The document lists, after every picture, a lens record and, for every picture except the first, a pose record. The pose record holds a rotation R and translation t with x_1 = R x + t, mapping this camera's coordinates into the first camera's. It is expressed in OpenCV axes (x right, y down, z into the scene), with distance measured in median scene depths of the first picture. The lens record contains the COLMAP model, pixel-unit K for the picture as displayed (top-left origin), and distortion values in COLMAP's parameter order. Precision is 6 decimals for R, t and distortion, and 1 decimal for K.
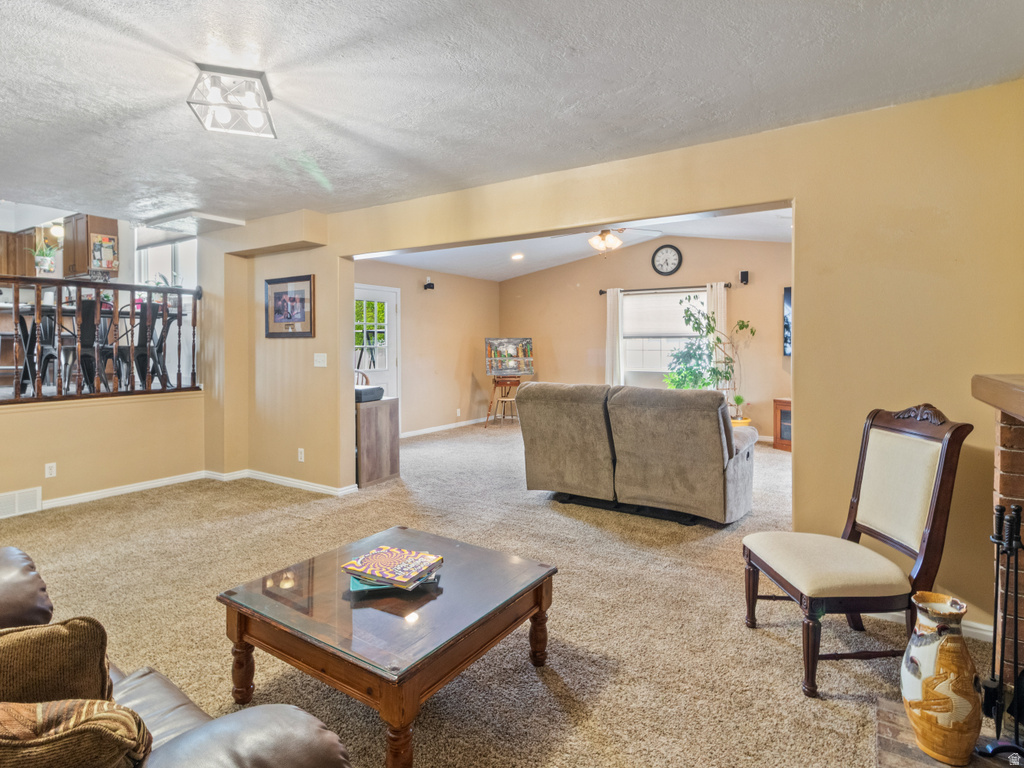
lens RADIAL K [[542.0, 0, 515.6], [0, 542.0, 351.0], [0, 0, 1]] dist [0.001517, -0.000040]
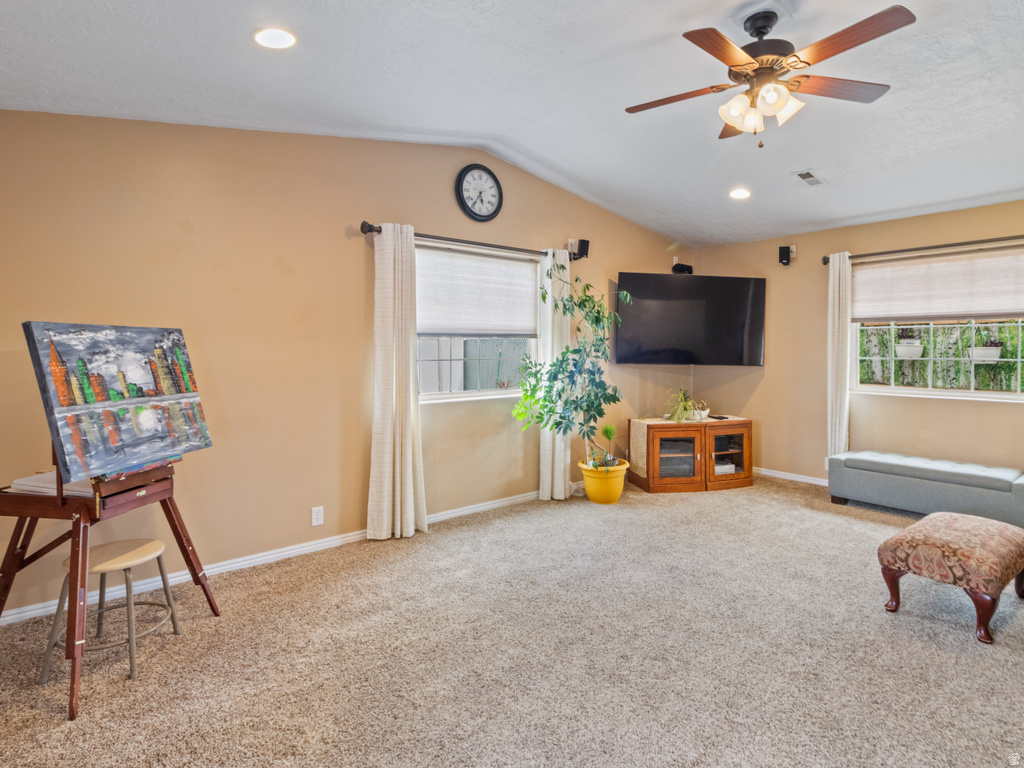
lens RADIAL K [[542.0, 0, 515.6], [0, 542.0, 351.0], [0, 0, 1]] dist [0.001517, -0.000040]
pose [[0.327341, -0.004610, 0.944895, -0.220592], [0.014737, 0.999891, -0.000227, -0.009597], [-0.944791, 0.013999, 0.327373, 0.790580]]
